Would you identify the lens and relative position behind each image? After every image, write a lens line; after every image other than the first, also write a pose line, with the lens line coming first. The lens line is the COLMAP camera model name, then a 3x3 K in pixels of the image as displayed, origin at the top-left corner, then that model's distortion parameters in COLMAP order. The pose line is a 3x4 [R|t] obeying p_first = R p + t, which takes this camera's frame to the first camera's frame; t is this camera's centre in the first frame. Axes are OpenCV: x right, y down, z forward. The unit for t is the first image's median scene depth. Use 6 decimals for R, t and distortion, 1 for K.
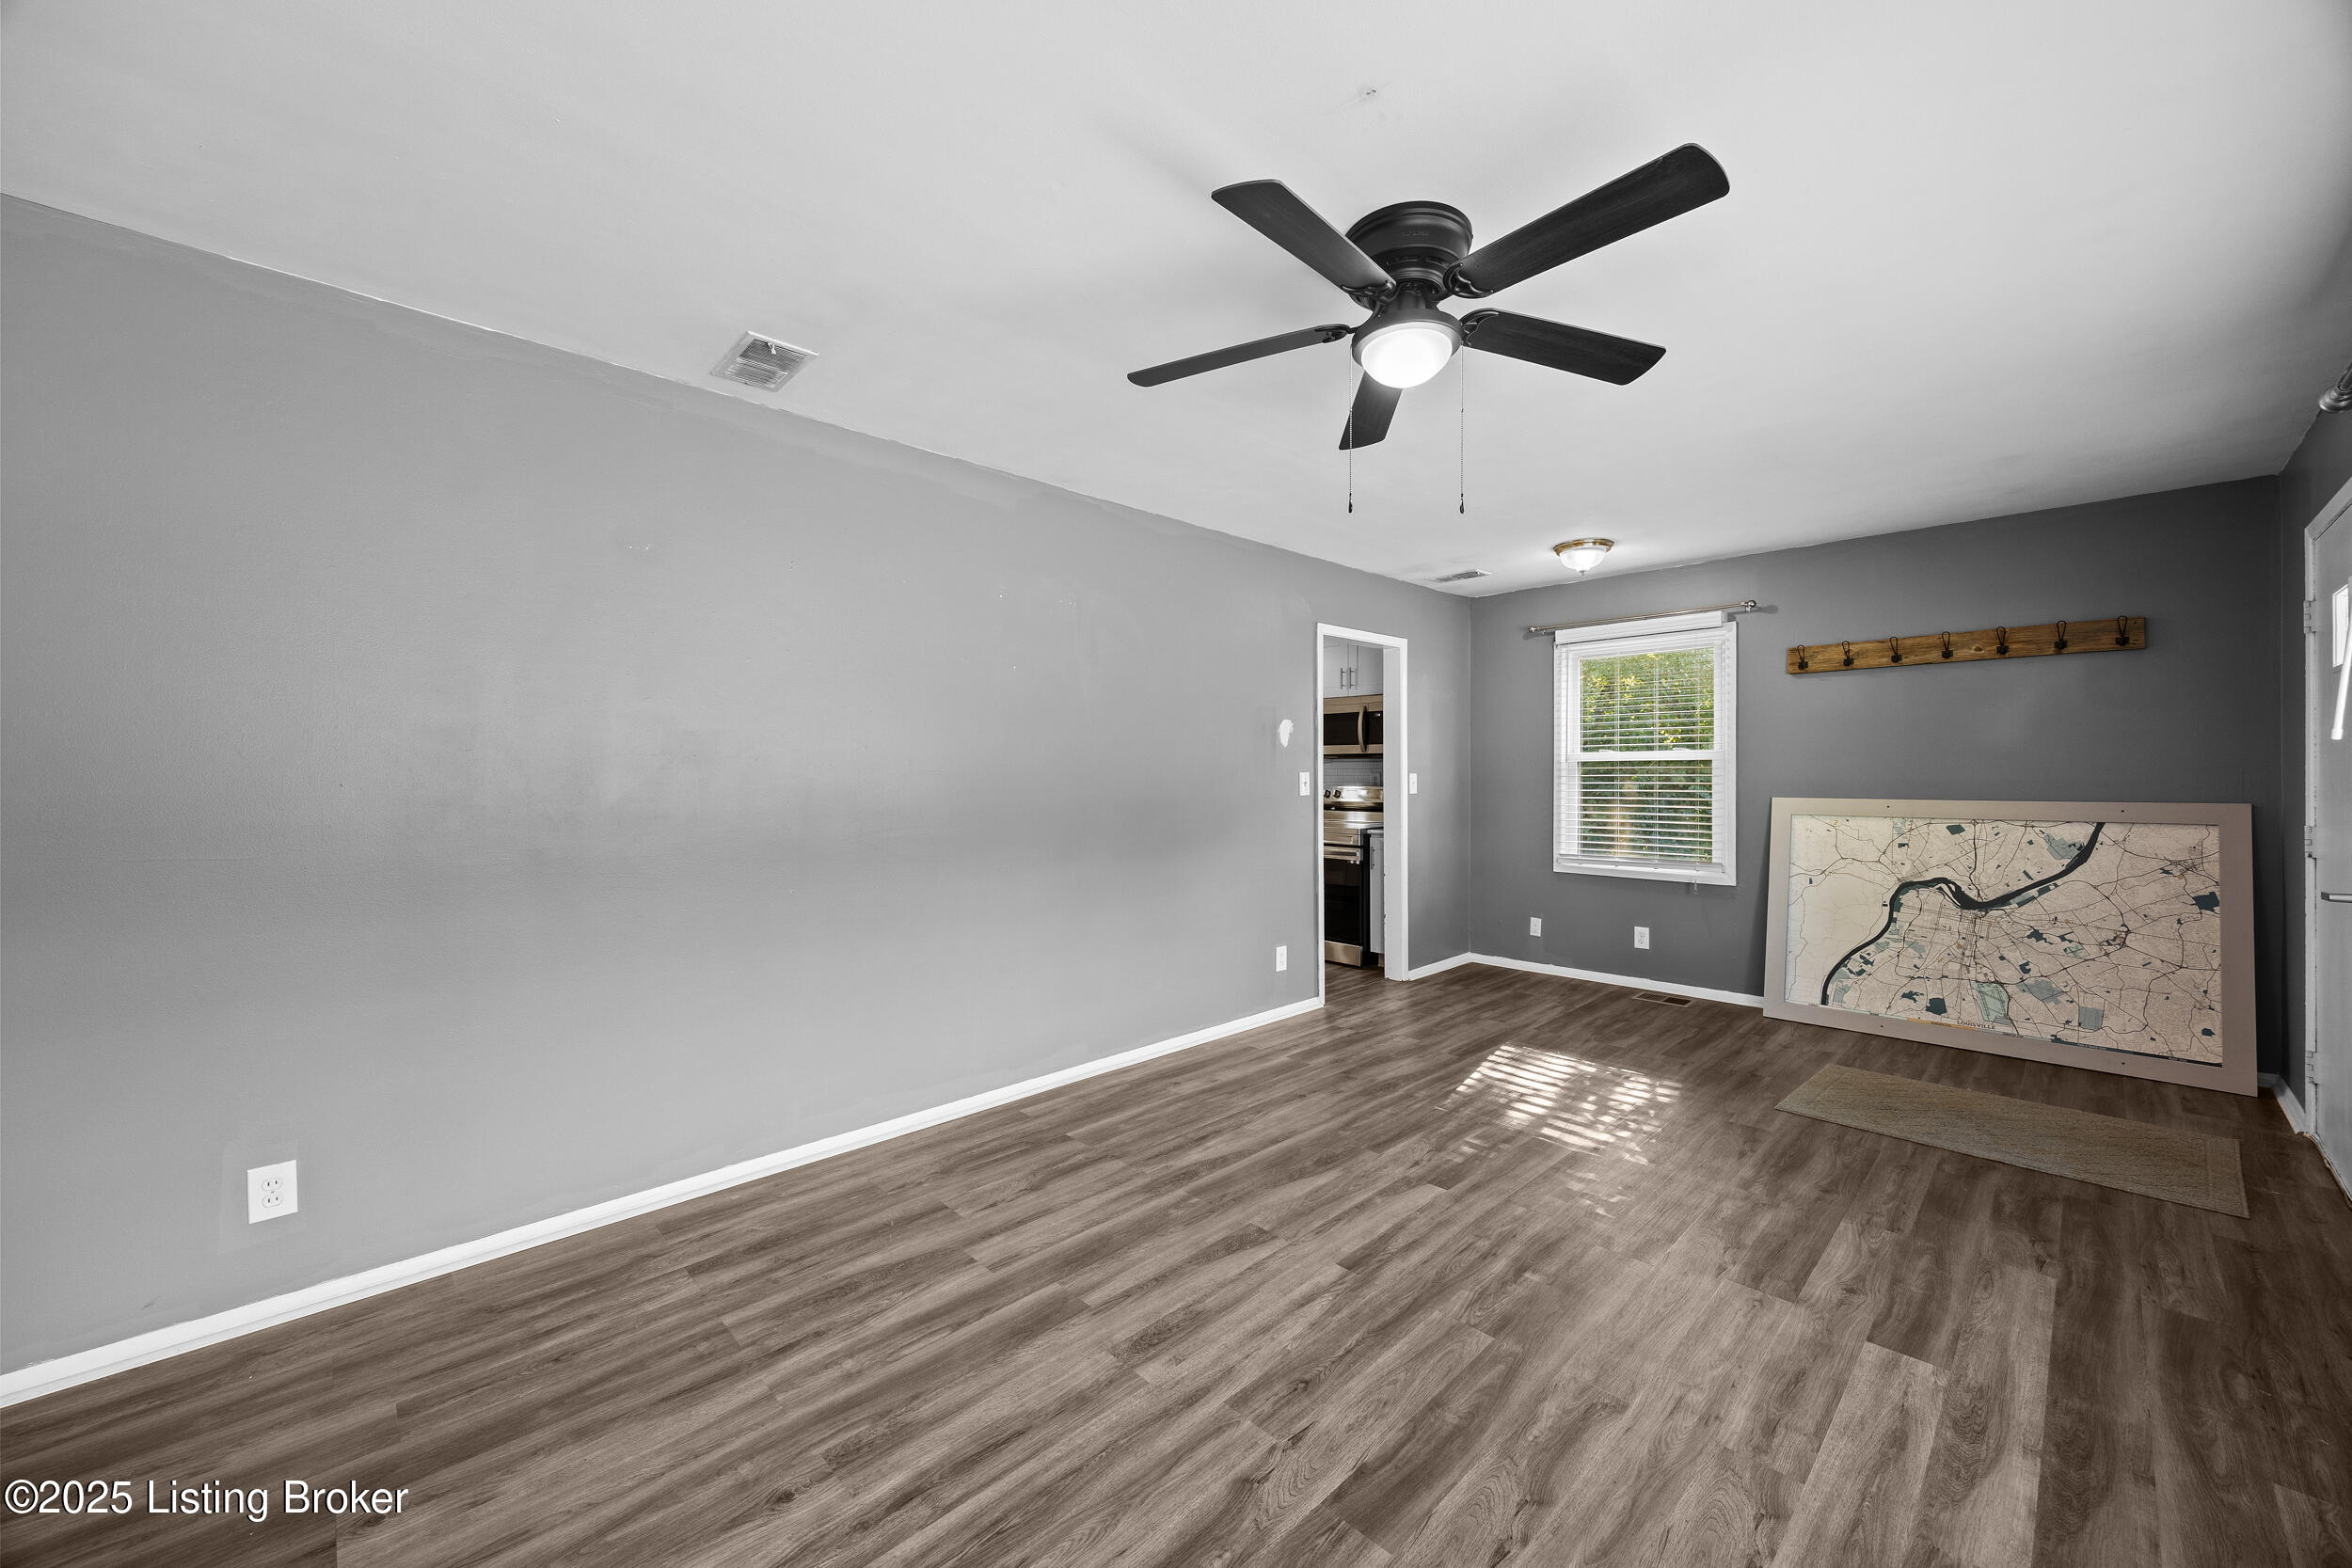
lens RADIAL K [[890.7, 0, 1184.4], [0, 890.7, 781.2], [0, 0, 1]] dist [-0.006739, 0.000274]
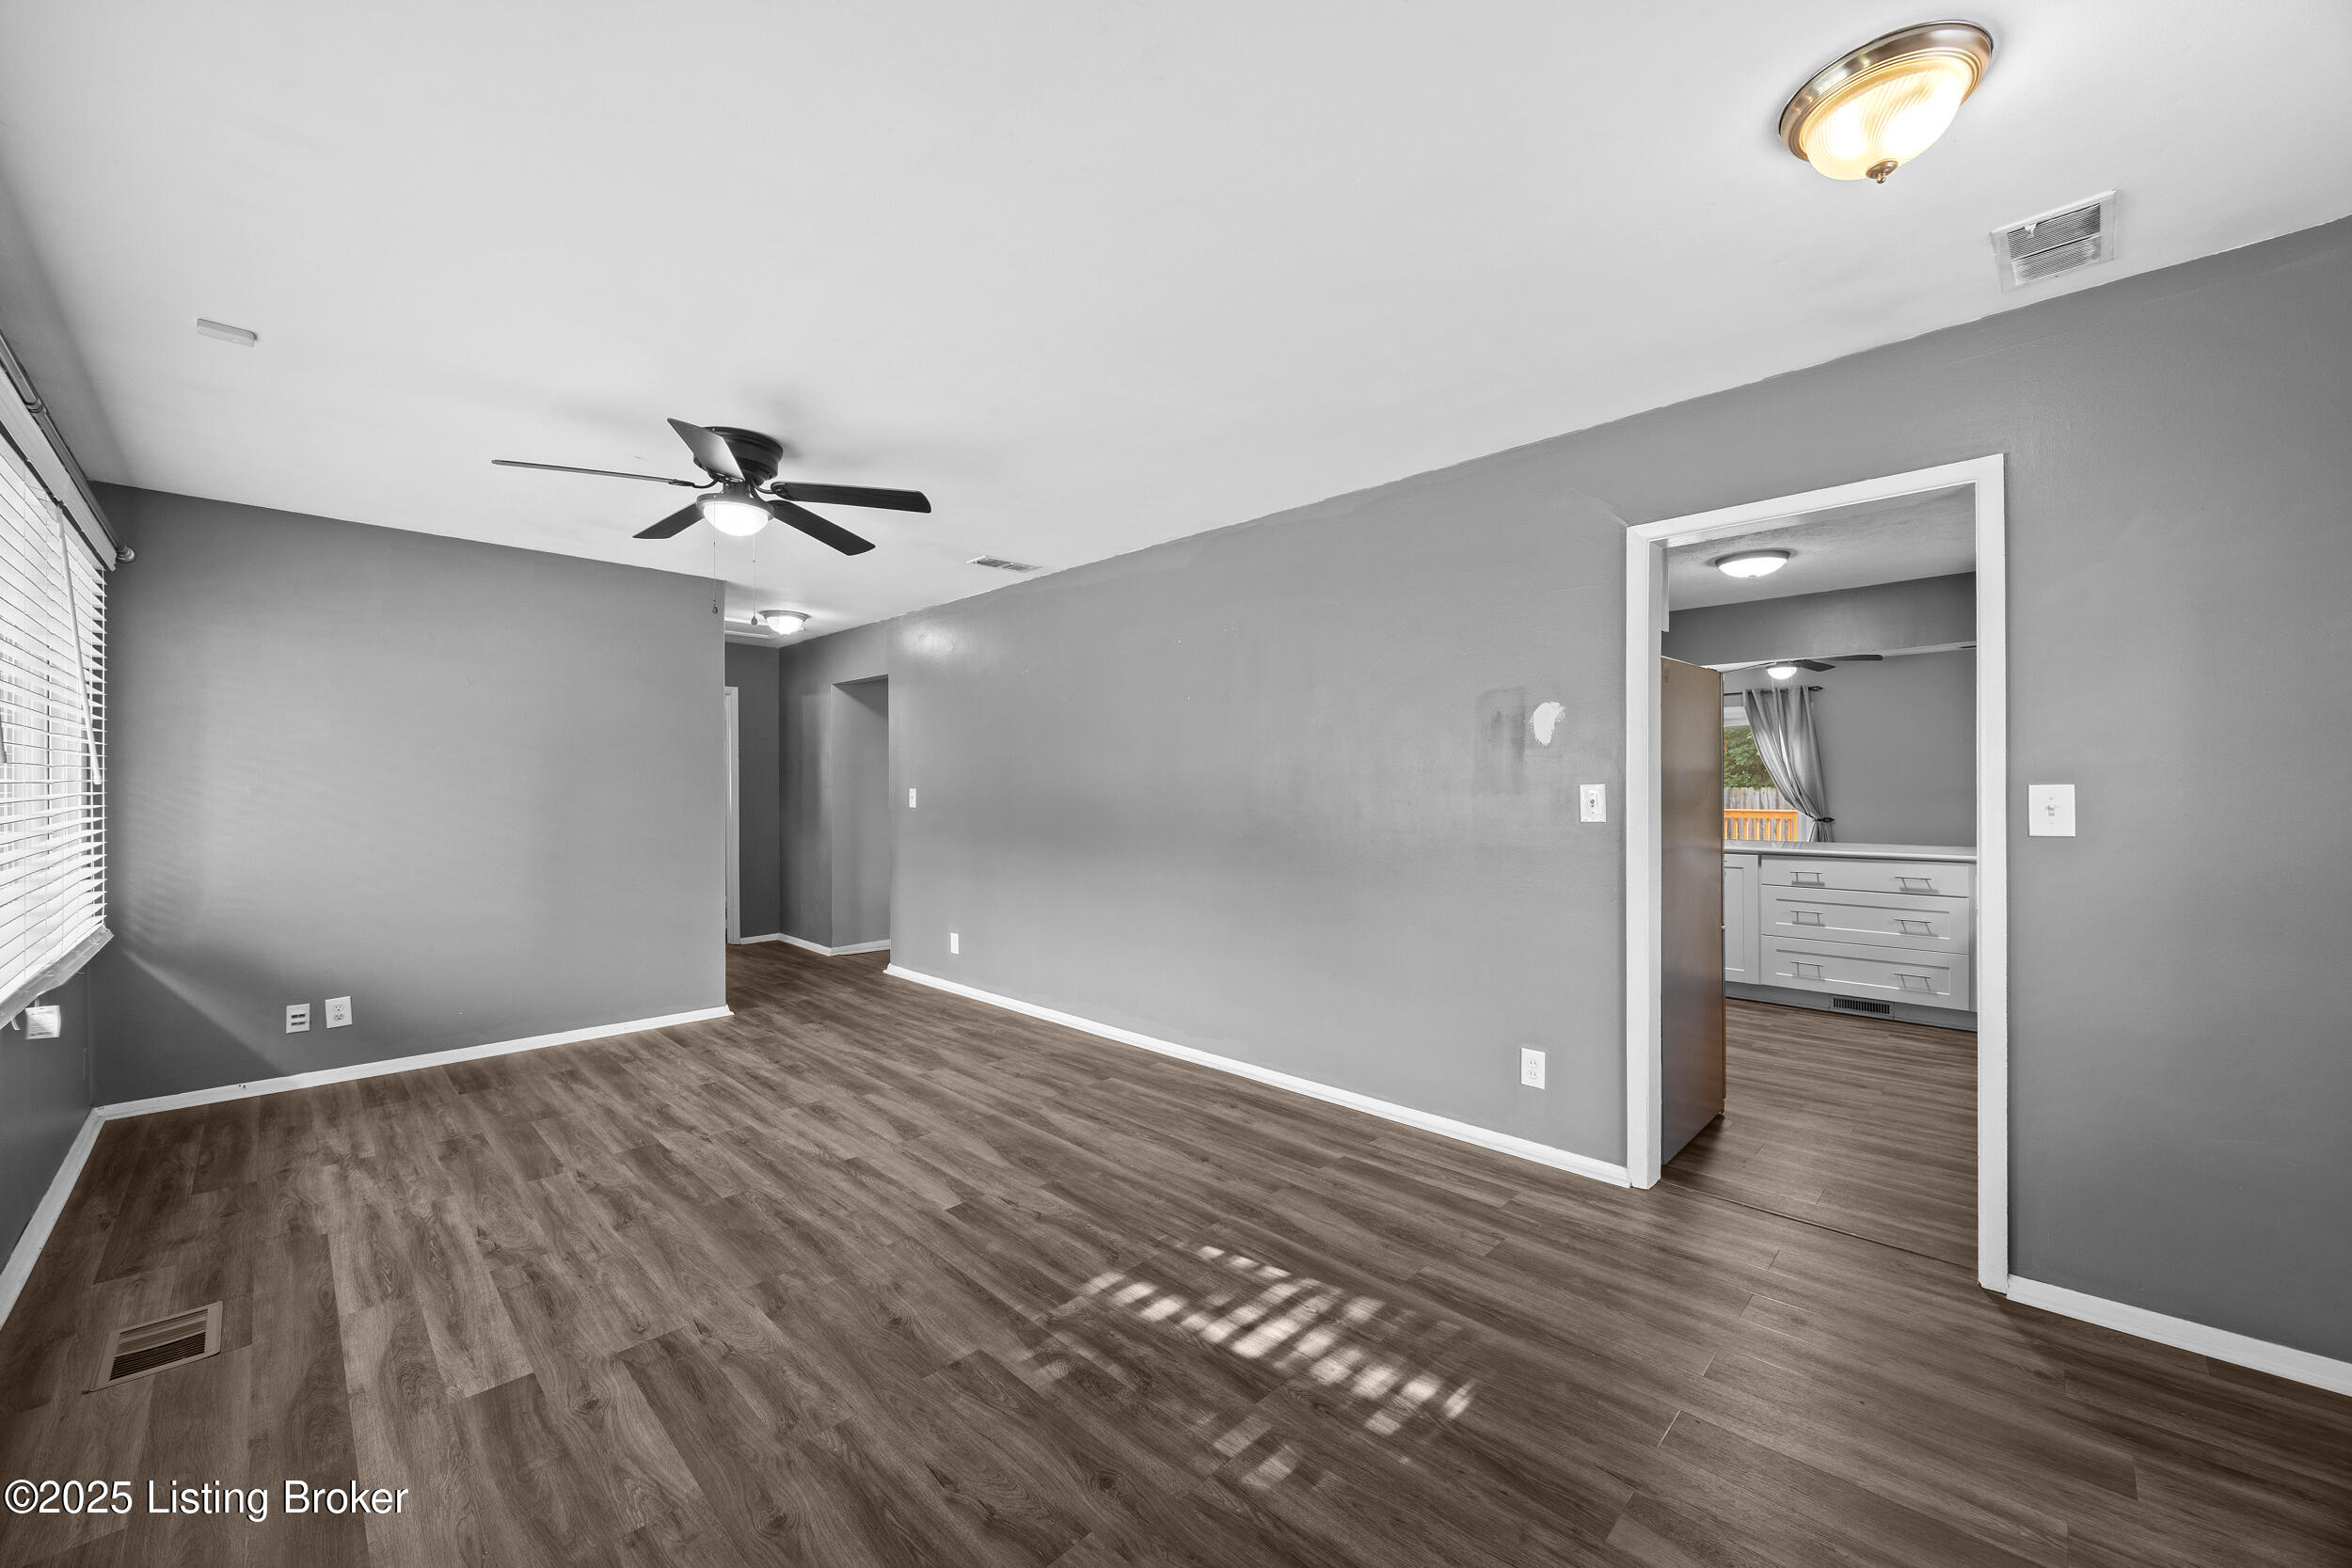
lens RADIAL K [[890.7, 0, 1184.4], [0, 890.7, 781.2], [0, 0, 1]] dist [-0.006739, 0.000274]
pose [[0.030685, -0.002590, -0.999526, 1.335480], [-0.005197, 0.999983, -0.002751, -0.018240], [0.999516, 0.005279, 0.030671, 1.269814]]
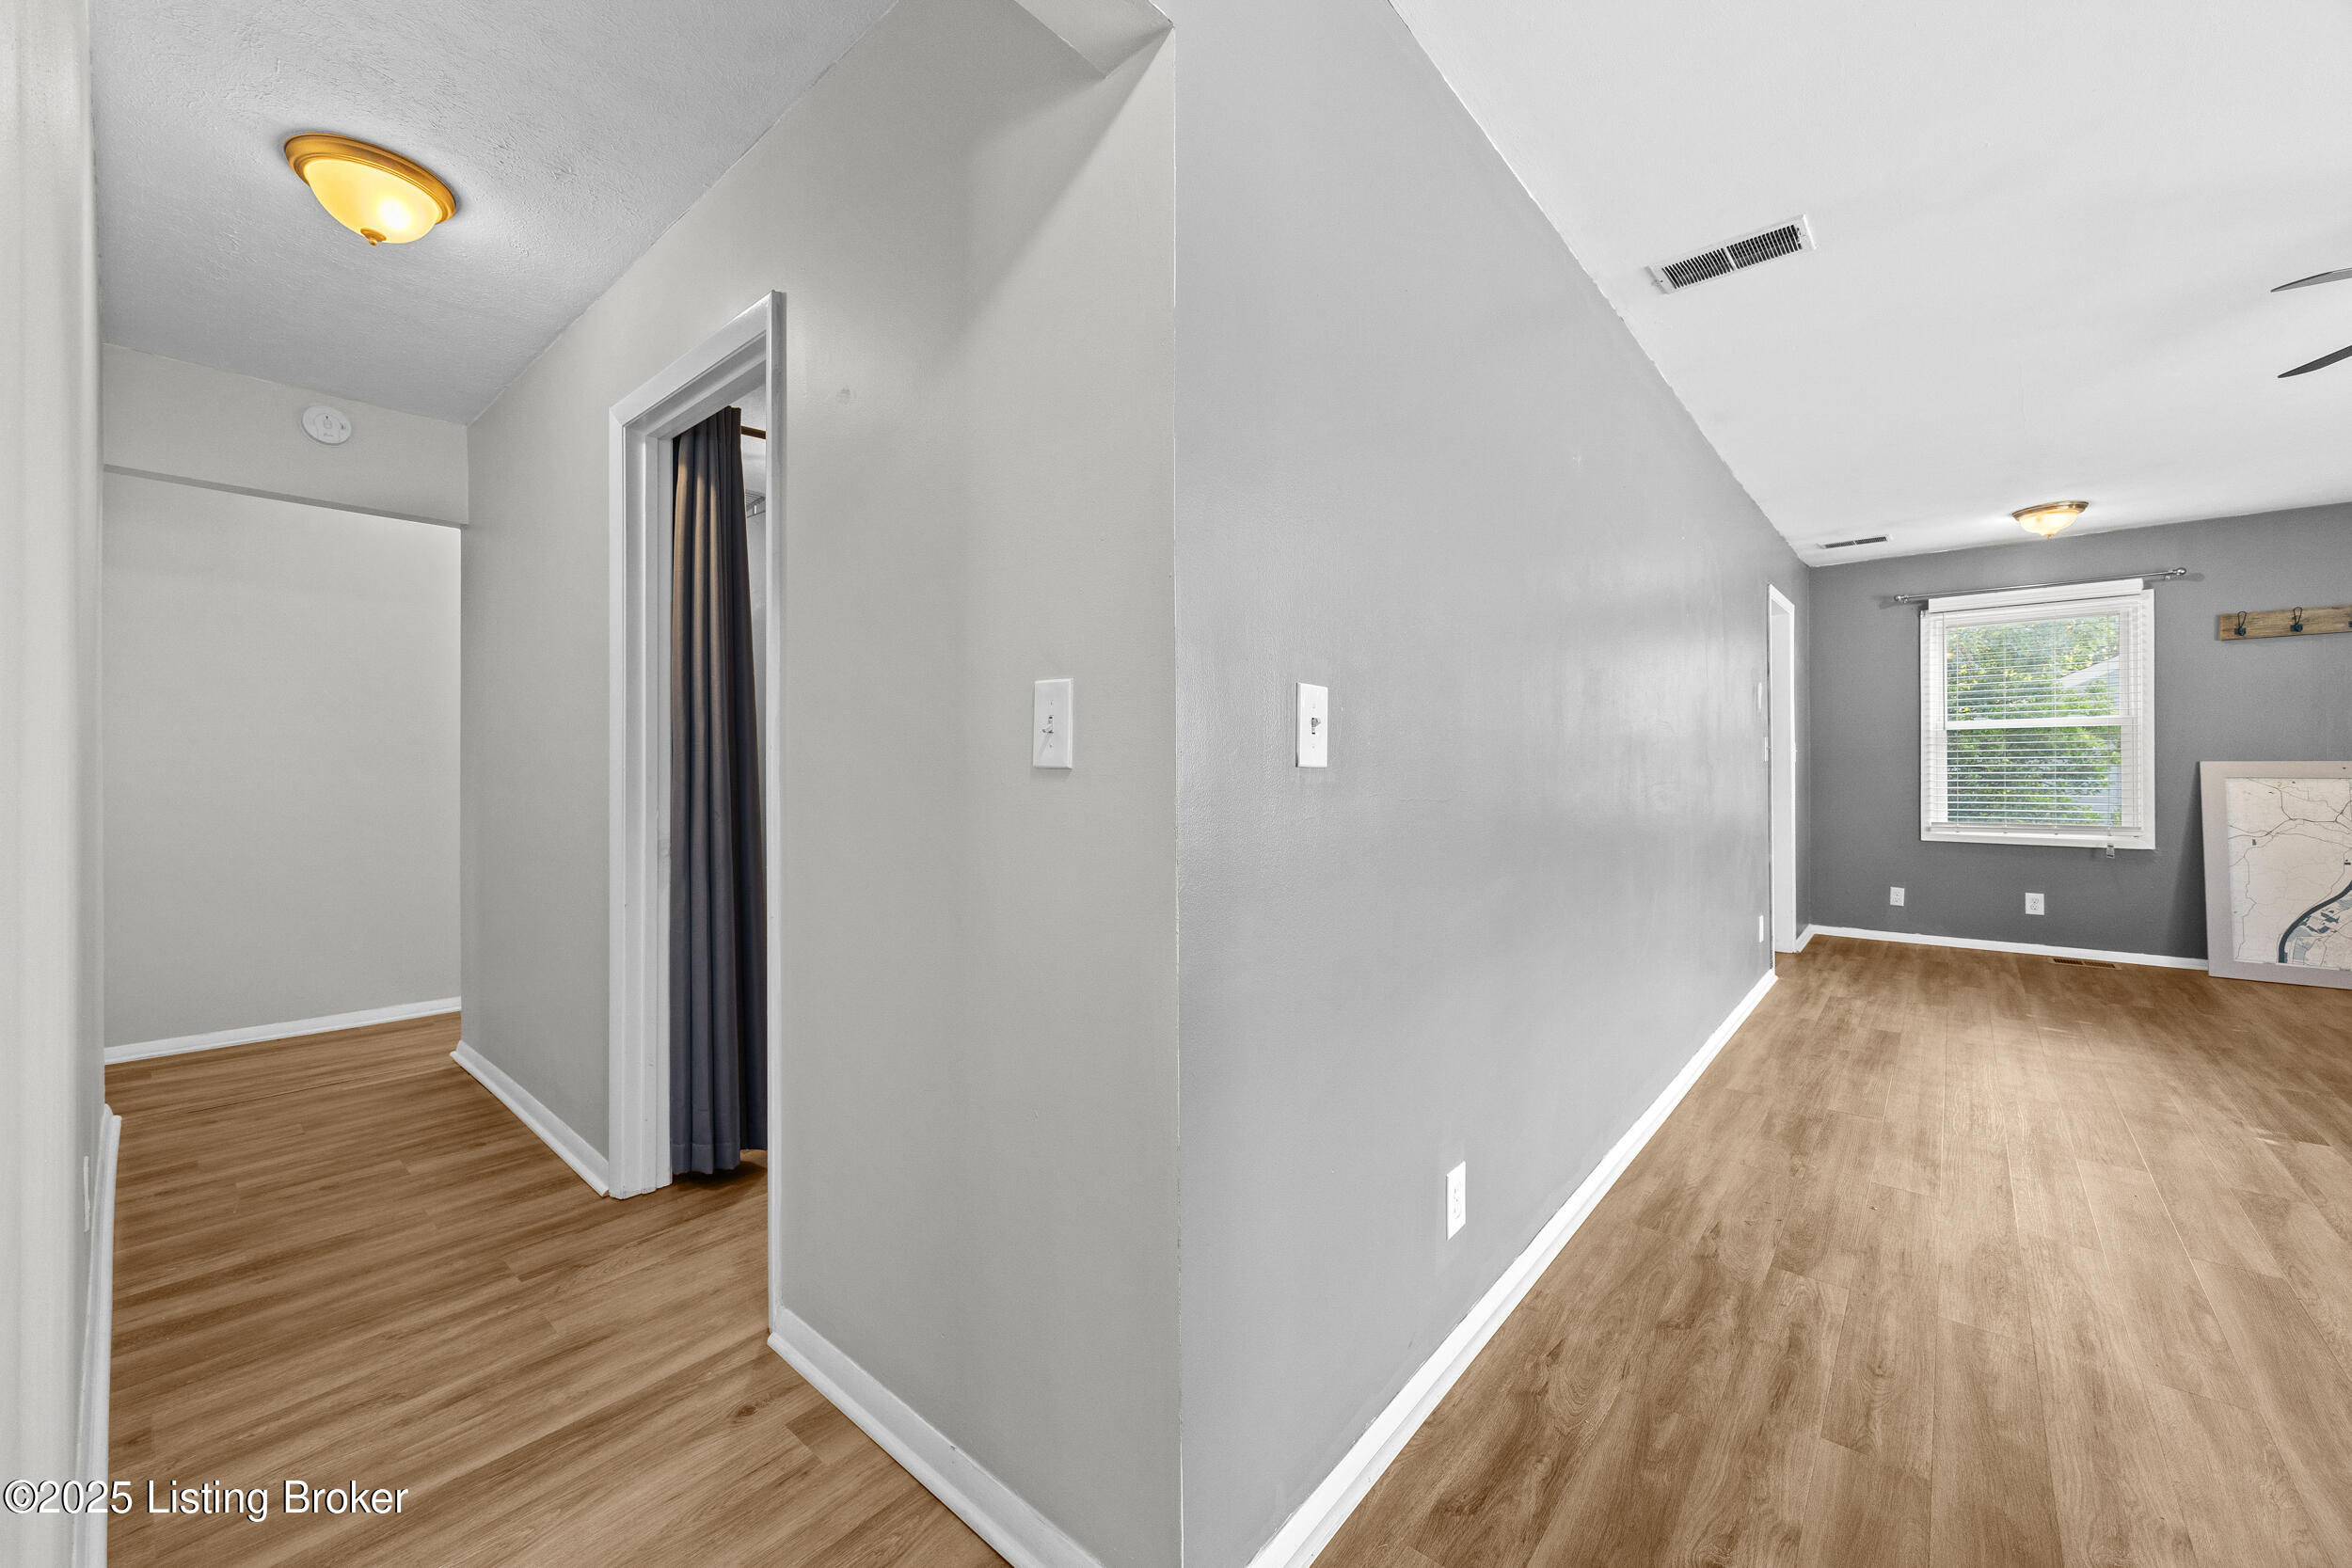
lens RADIAL K [[900.0, 0, 1175.2], [0, 900.0, 773.6], [0, 0, 1]] dist [-0.003565, -0.000170]
pose [[0.996214, -0.004188, 0.086830, -1.074933], [0.004239, 0.999991, -0.000408, 0.049677], [-0.086827, 0.000774, 0.996223, 0.142287]]
